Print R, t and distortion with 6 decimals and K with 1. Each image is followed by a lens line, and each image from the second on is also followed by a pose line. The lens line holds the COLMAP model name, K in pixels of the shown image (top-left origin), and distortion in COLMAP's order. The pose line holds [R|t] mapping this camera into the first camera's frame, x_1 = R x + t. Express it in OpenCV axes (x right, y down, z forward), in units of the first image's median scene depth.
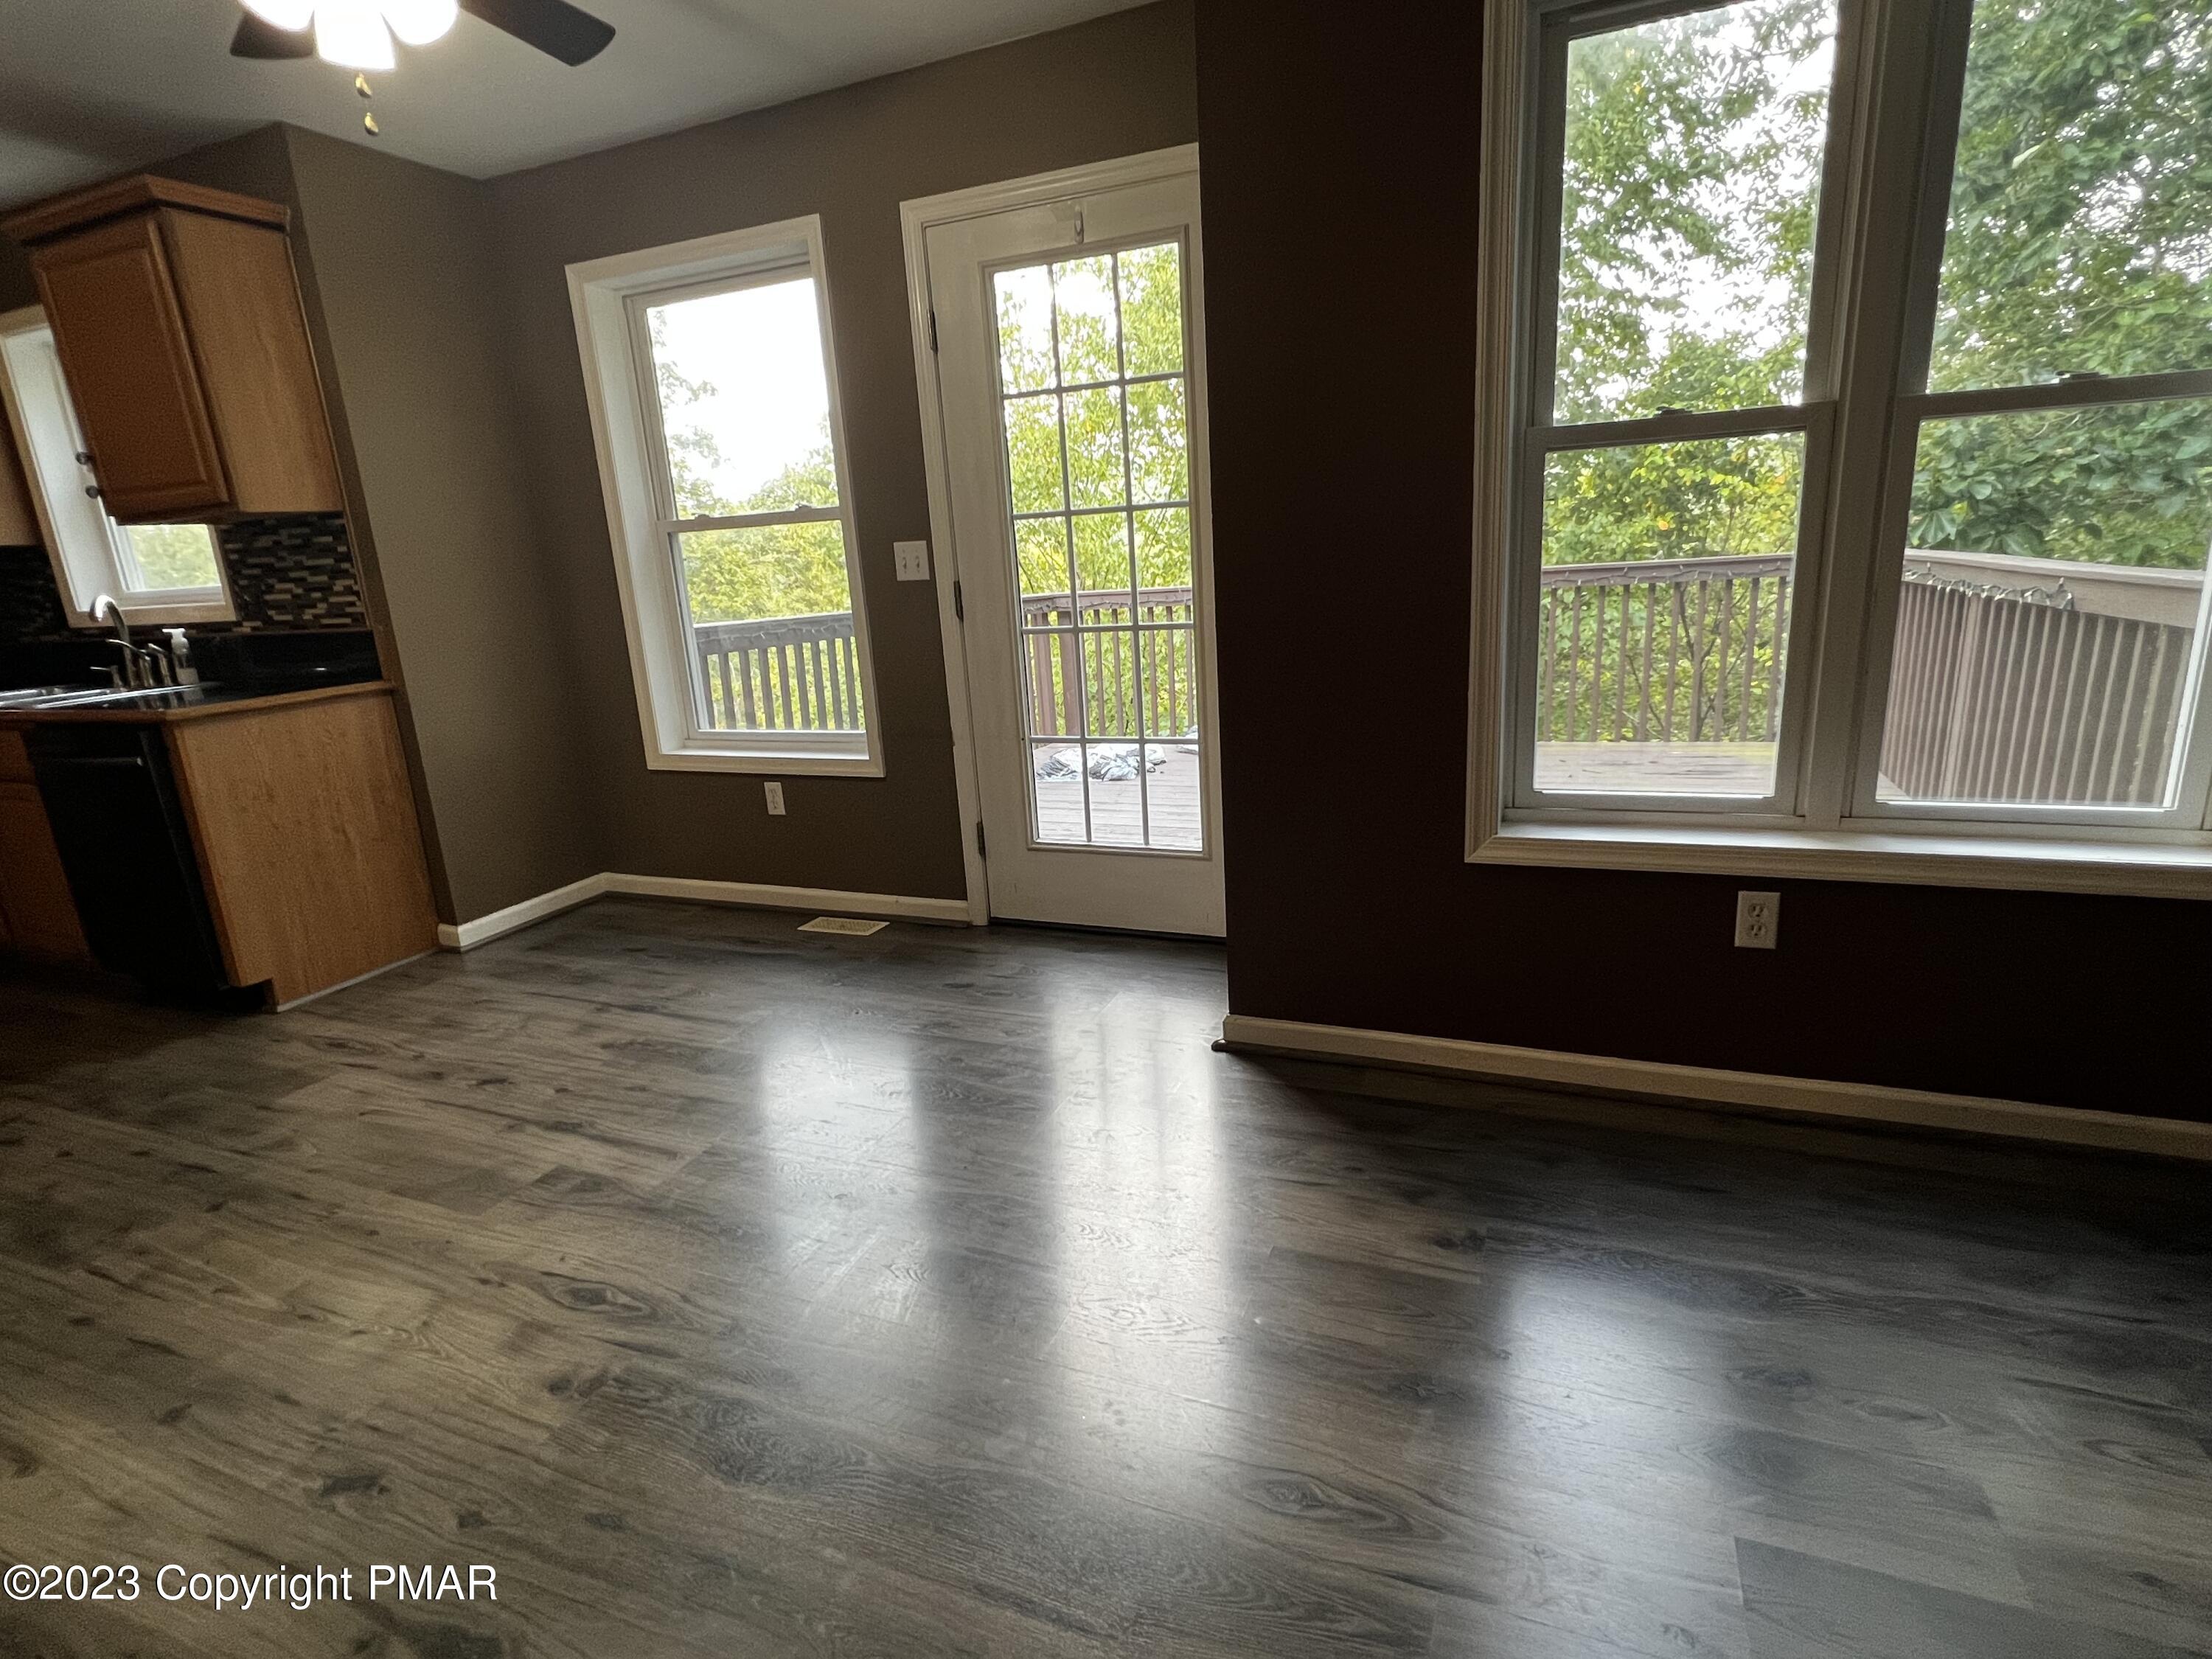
lens RADIAL K [[1117.2, 0, 1106.0], [0, 1117.2, 829.5], [0, 0, 1]] dist [-0.002979, -0.000111]
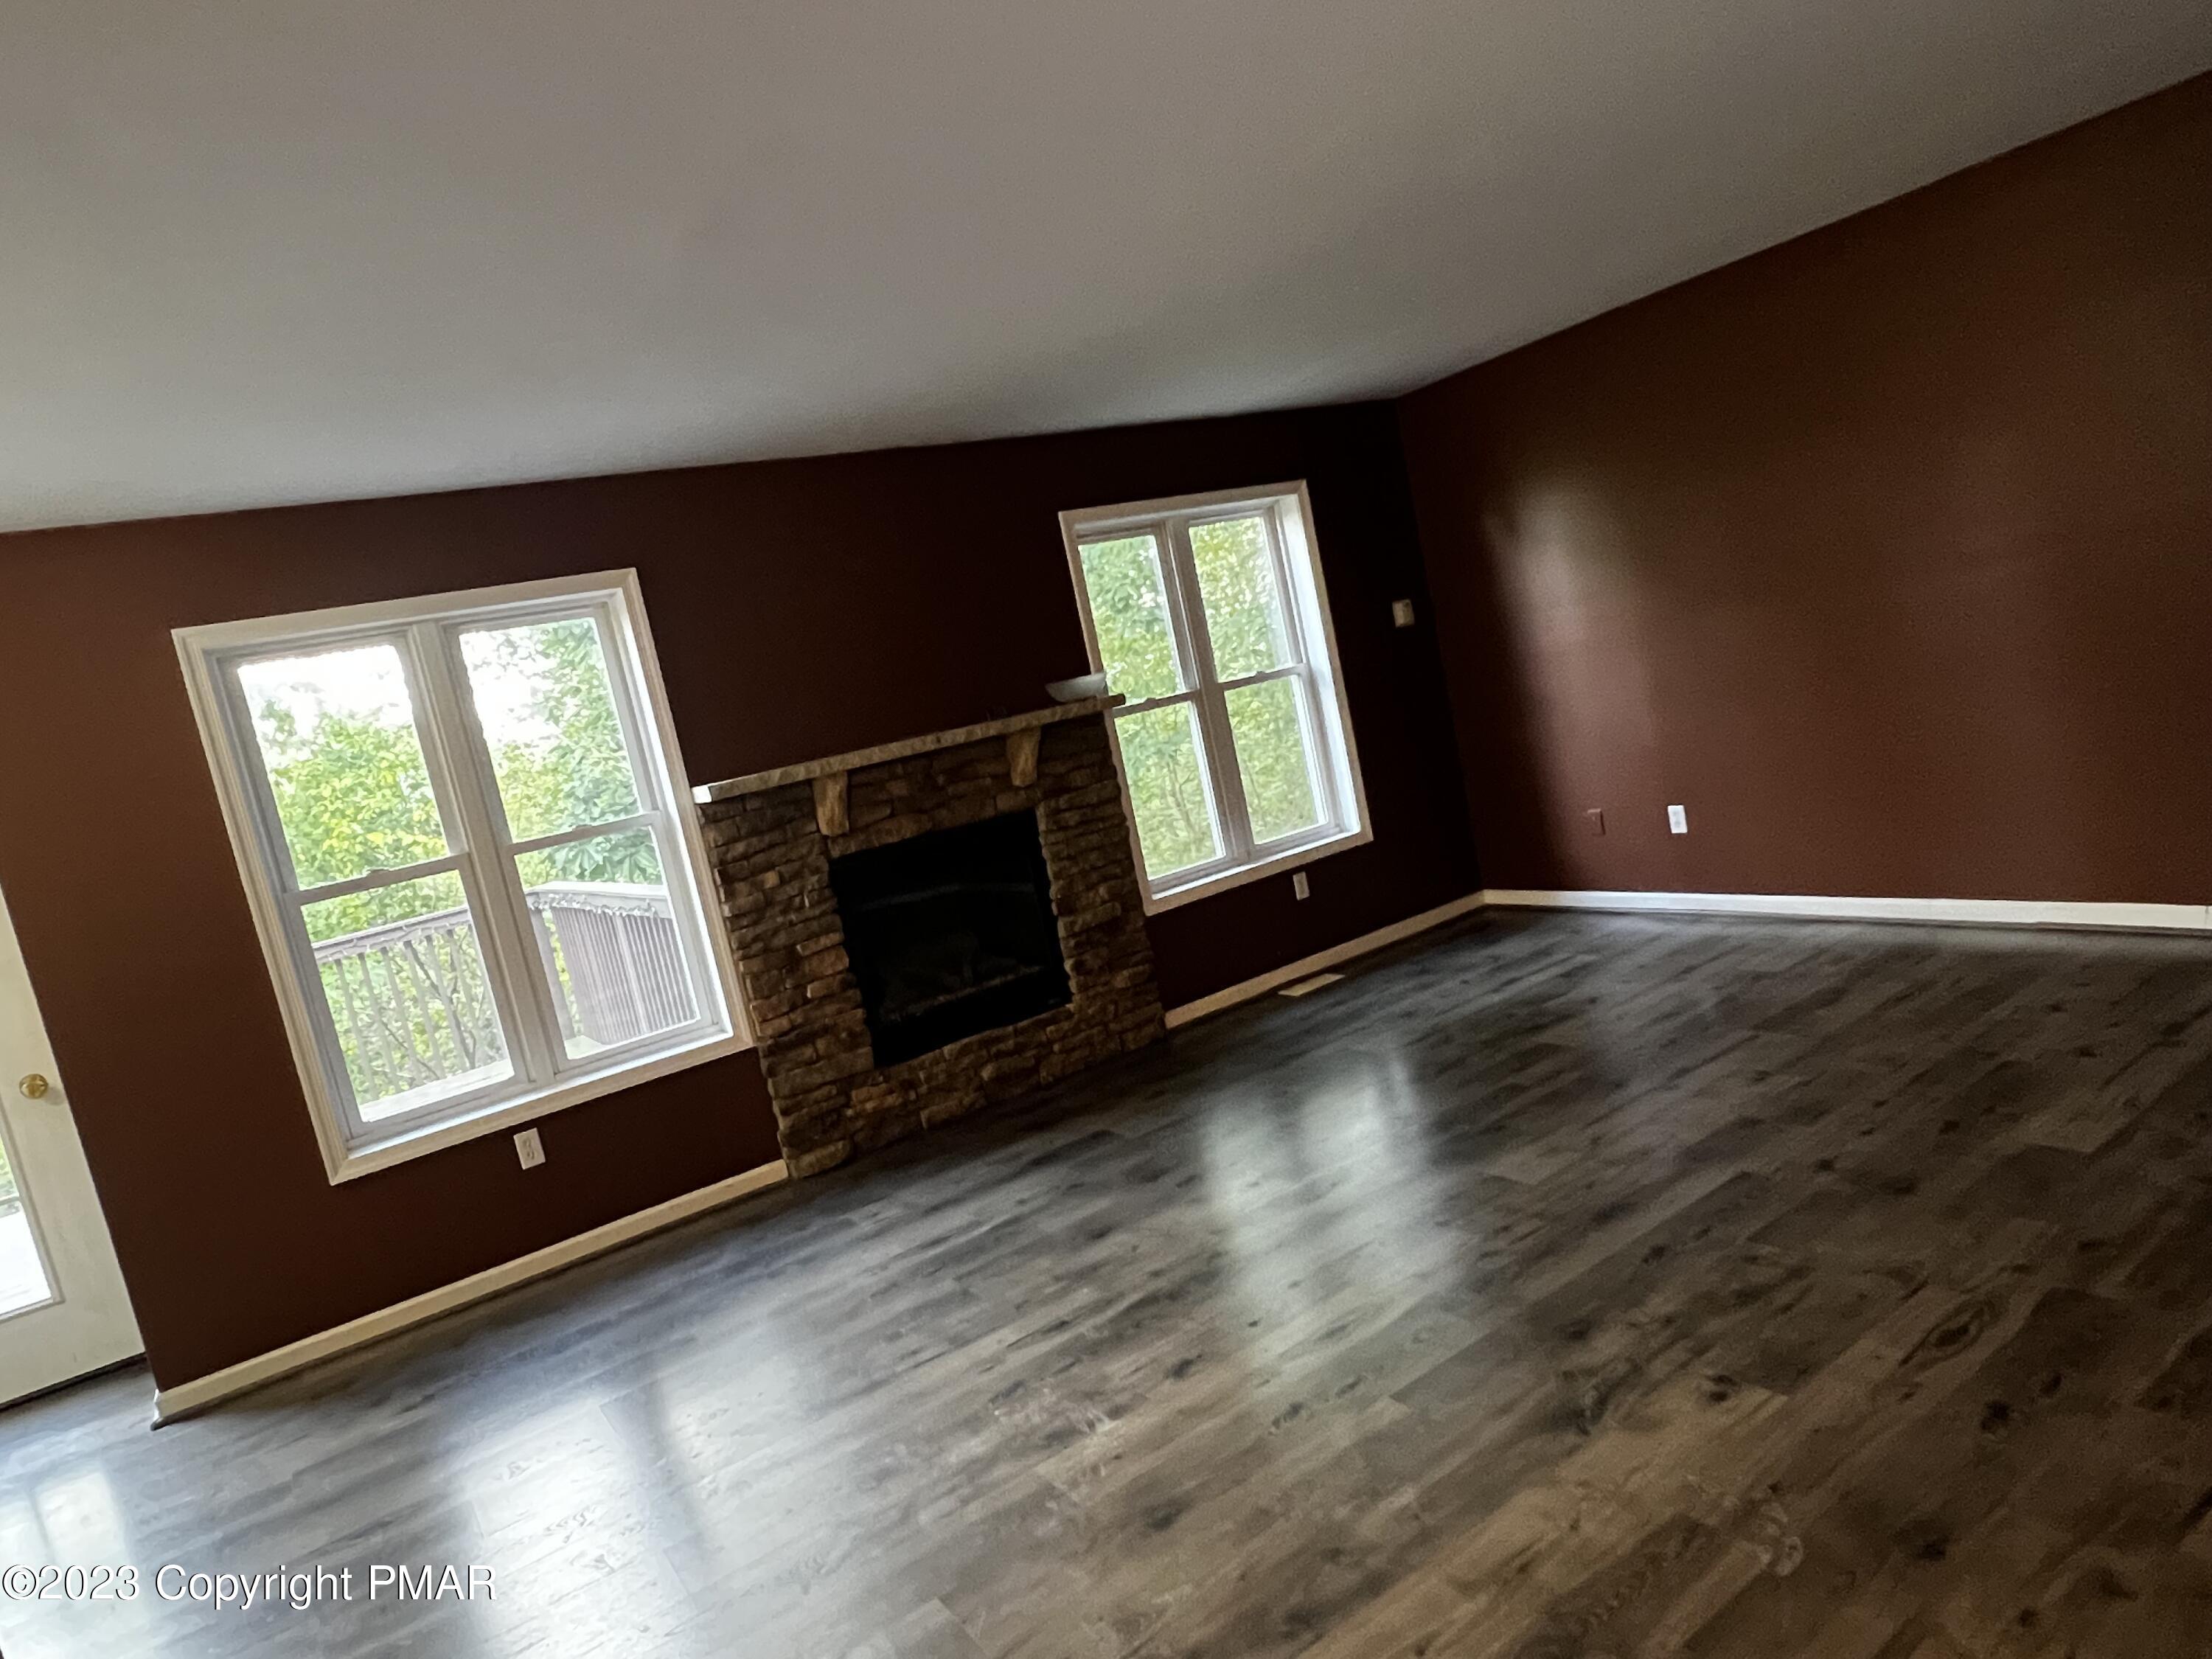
lens RADIAL K [[1342.6, 0, 1106.0], [0, 1342.6, 829.5], [0, 0, 1]] dist [-0.005595, -0.001358]
pose [[0.560123, -0.153467, 0.814070, -0.455319], [0.370229, 0.925466, -0.080270, 0.114647], [-0.741076, 0.346353, 0.575192, -0.886731]]
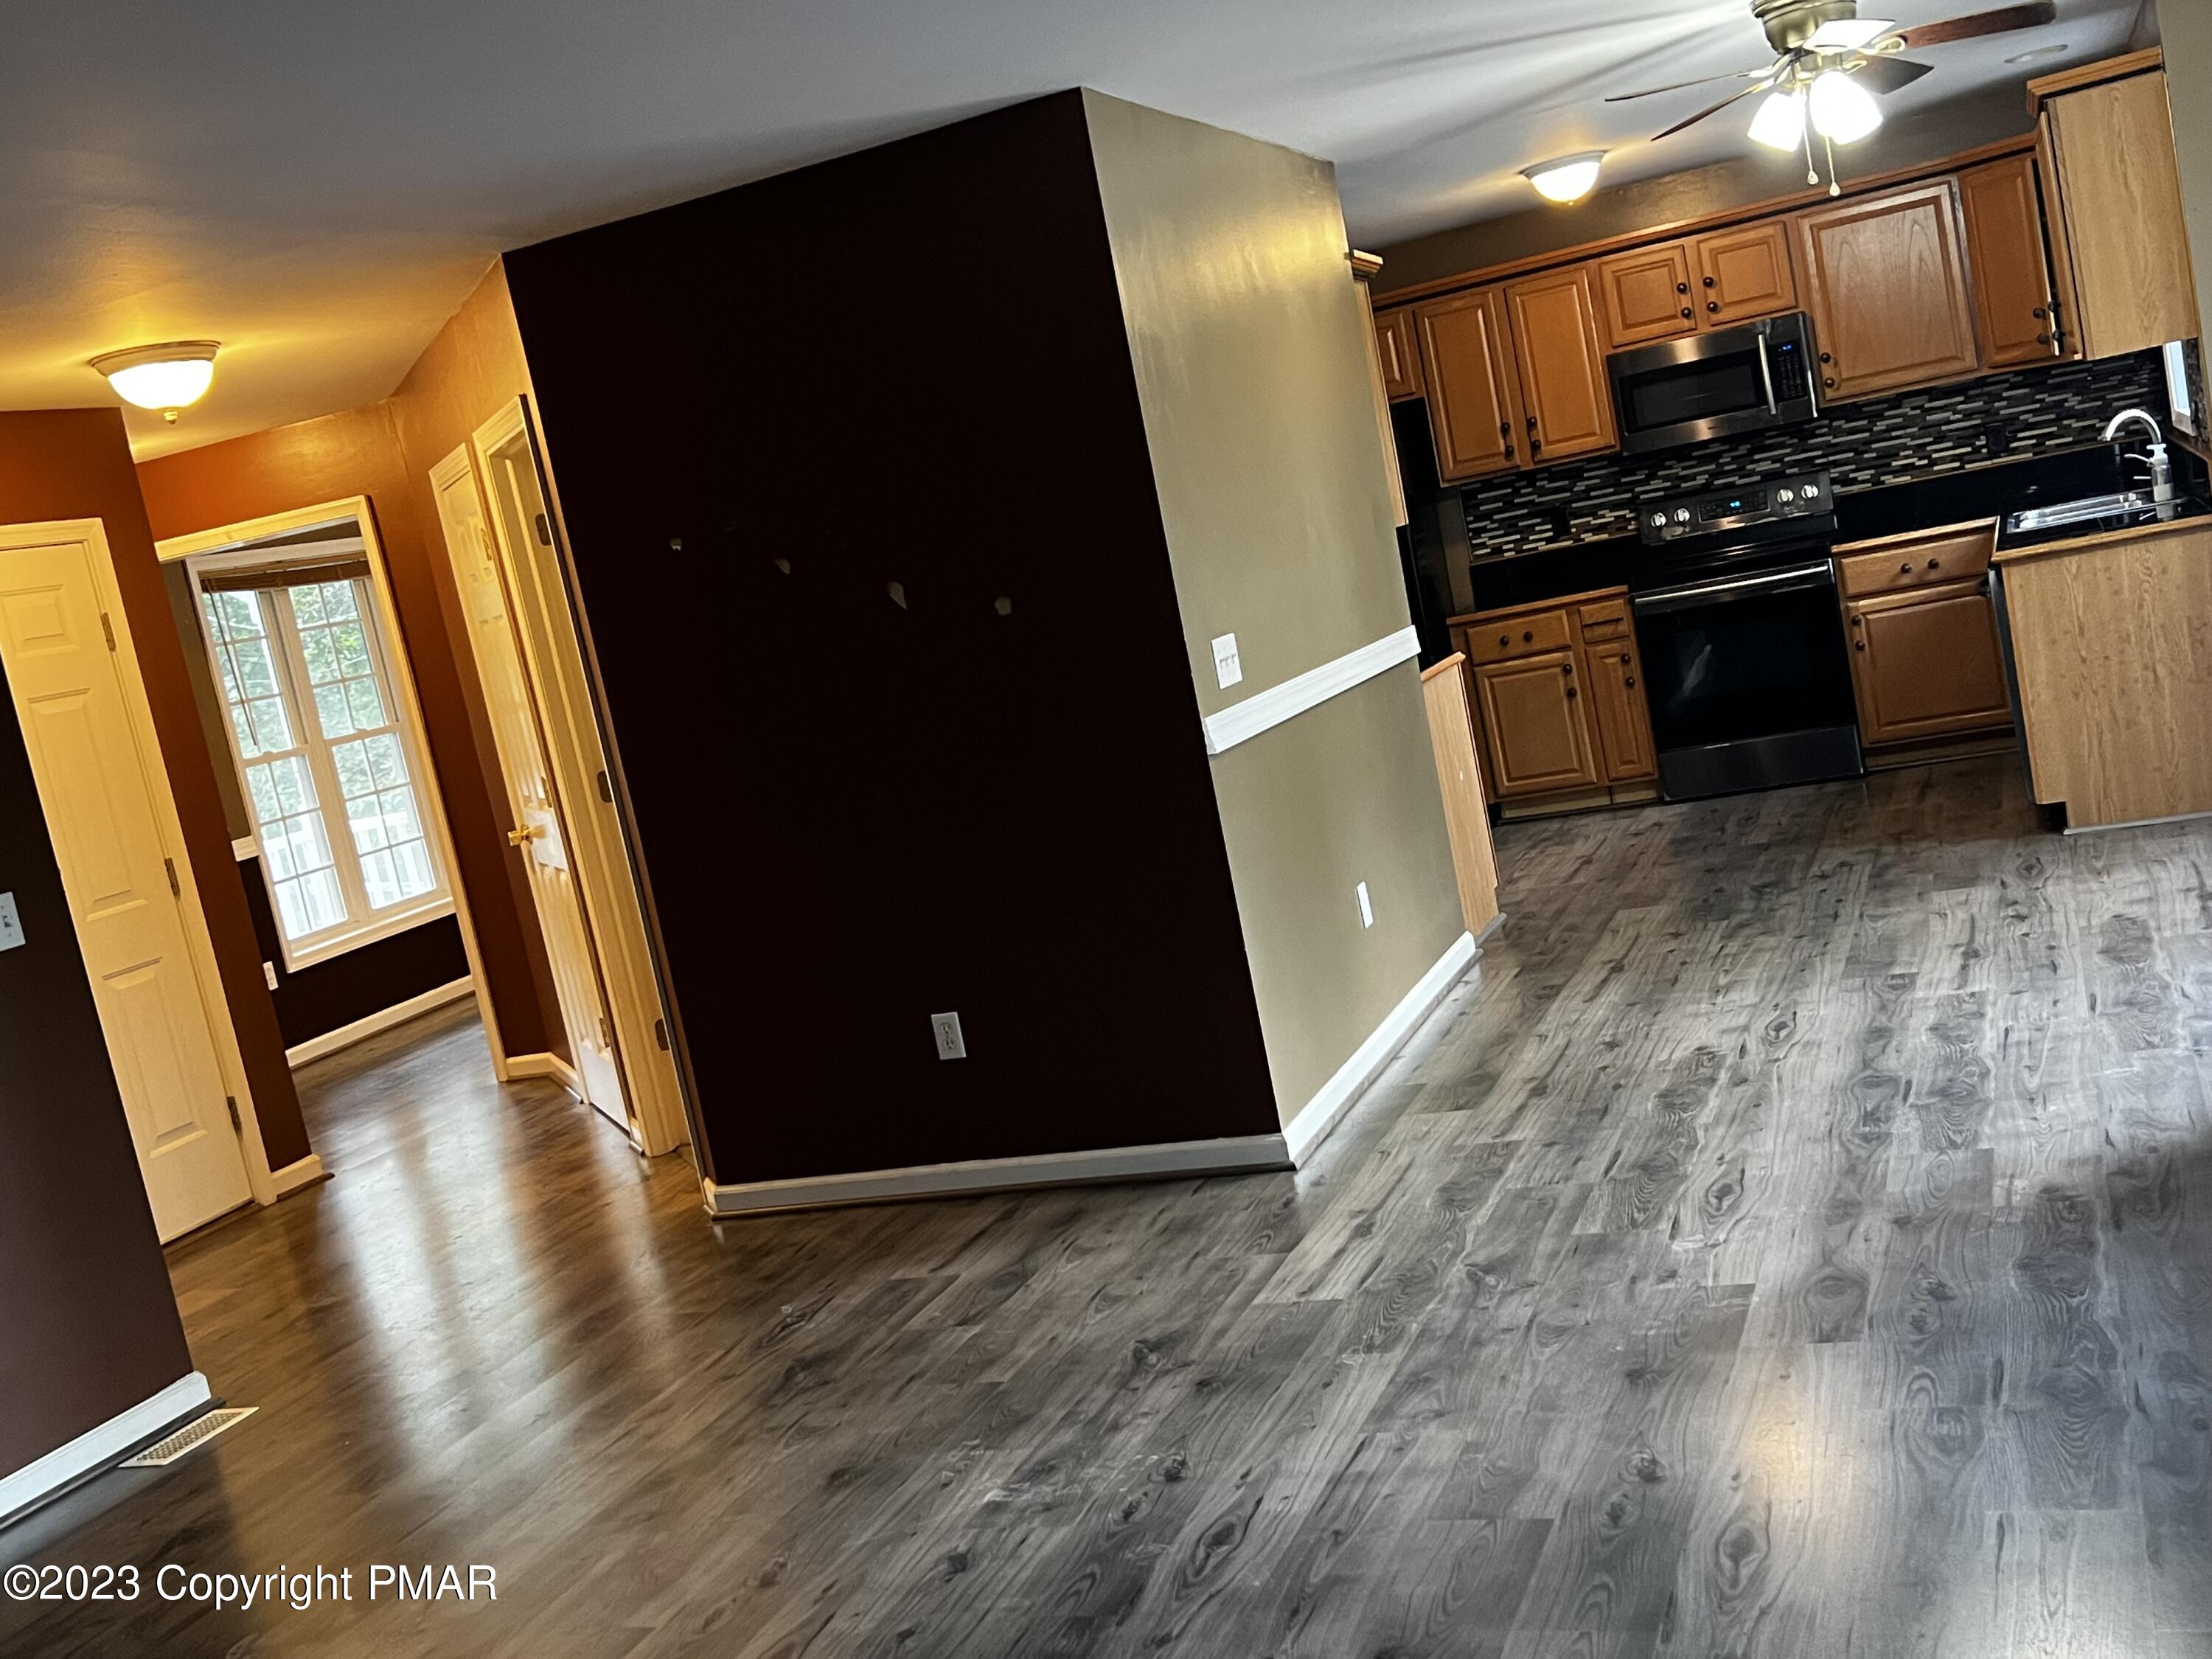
lens RADIAL K [[2309.2, 0, 1106.0], [0, 2309.2, 829.5], [0, 0, 1]] dist [0.085285, -0.001912]
pose [[0.037385, 0.179993, -0.982957, 2.046611], [-0.052916, 0.982621, 0.177919, -0.273049], [0.997899, 0.045362, 0.046260, -0.019016]]
